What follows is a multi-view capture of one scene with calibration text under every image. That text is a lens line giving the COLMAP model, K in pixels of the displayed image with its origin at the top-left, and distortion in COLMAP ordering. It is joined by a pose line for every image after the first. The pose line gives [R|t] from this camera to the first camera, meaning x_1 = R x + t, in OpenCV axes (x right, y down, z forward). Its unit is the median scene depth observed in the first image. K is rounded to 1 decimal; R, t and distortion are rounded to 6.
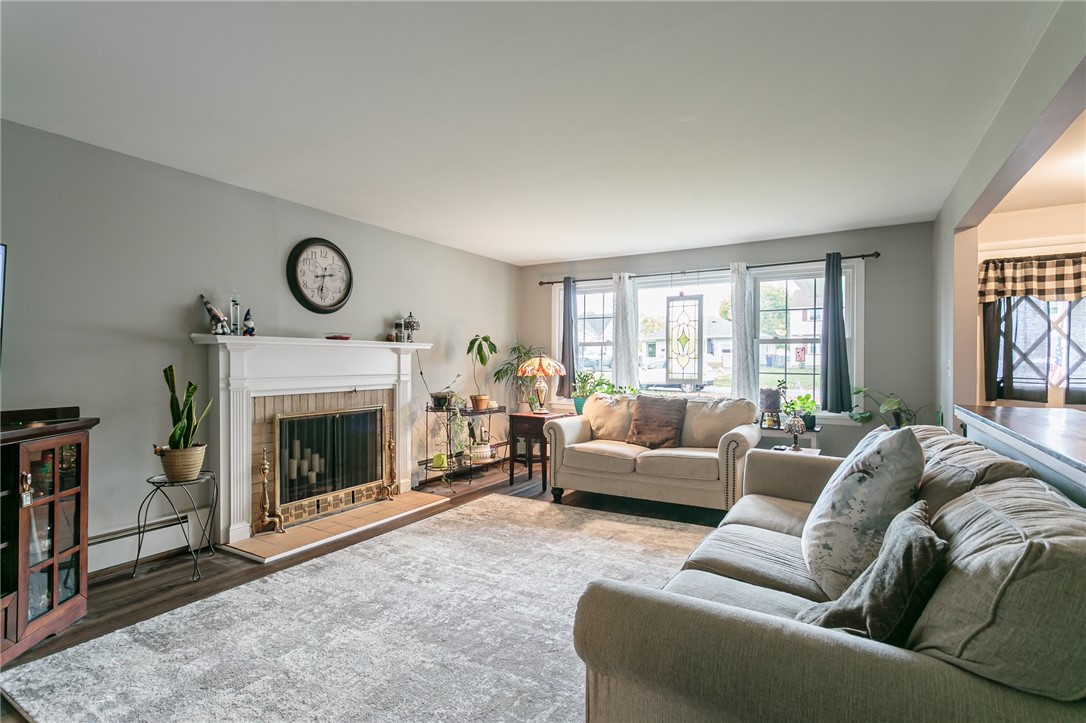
lens RADIAL K [[519.8, 0, 538.8], [0, 519.8, 362.4], [0, 0, 1]] dist [0.003545, -0.000162]
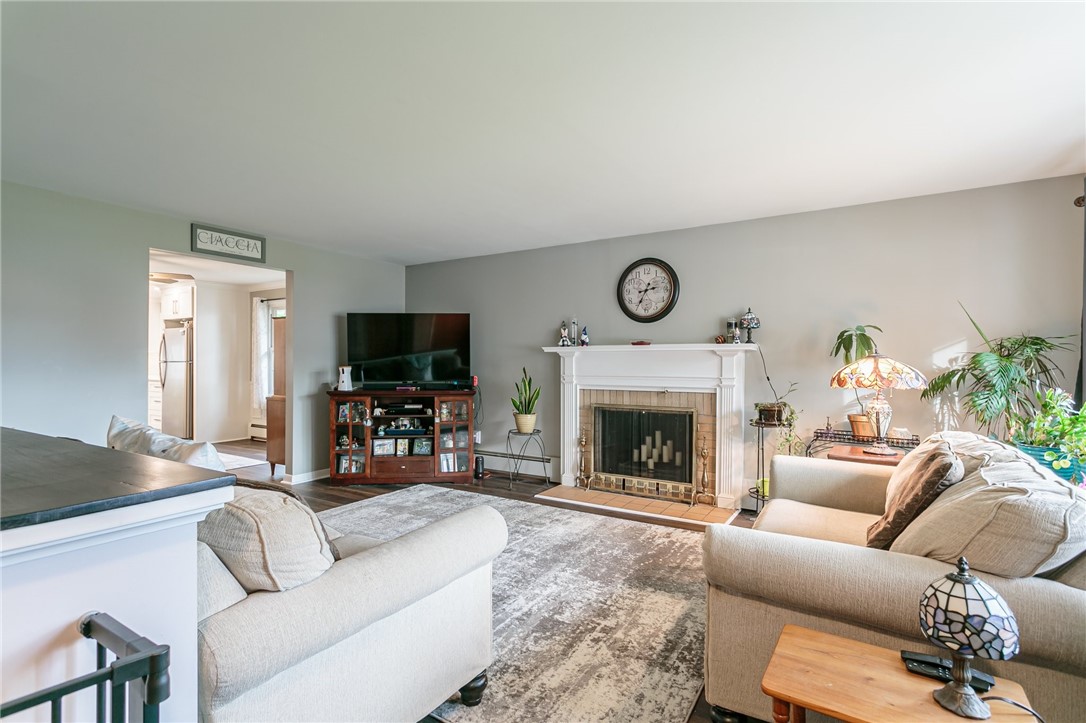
lens RADIAL K [[527.2, 0, 543.0], [0, 527.2, 361.5], [0, 0, 1]] dist [0.000463, -0.000019]
pose [[-0.020065, -0.003786, -0.999792, 0.807591], [-0.005493, 0.999978, -0.003677, -0.002189], [0.999784, 0.005418, -0.020085, 0.842800]]
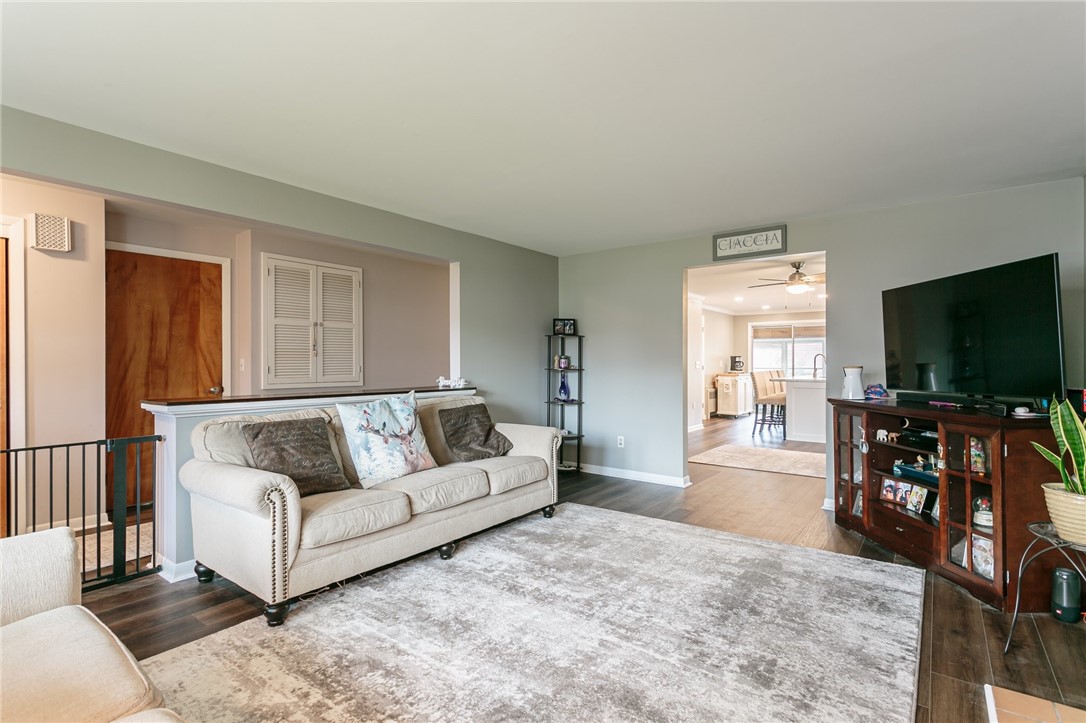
lens RADIAL K [[519.8, 0, 538.8], [0, 519.8, 362.4], [0, 0, 1]] dist [0.003545, -0.000162]
pose [[-0.993384, -0.002225, 0.114814, -0.054886], [-0.001759, 0.999990, 0.004161, -0.003100], [-0.114822, 0.003932, -0.993378, 1.343842]]
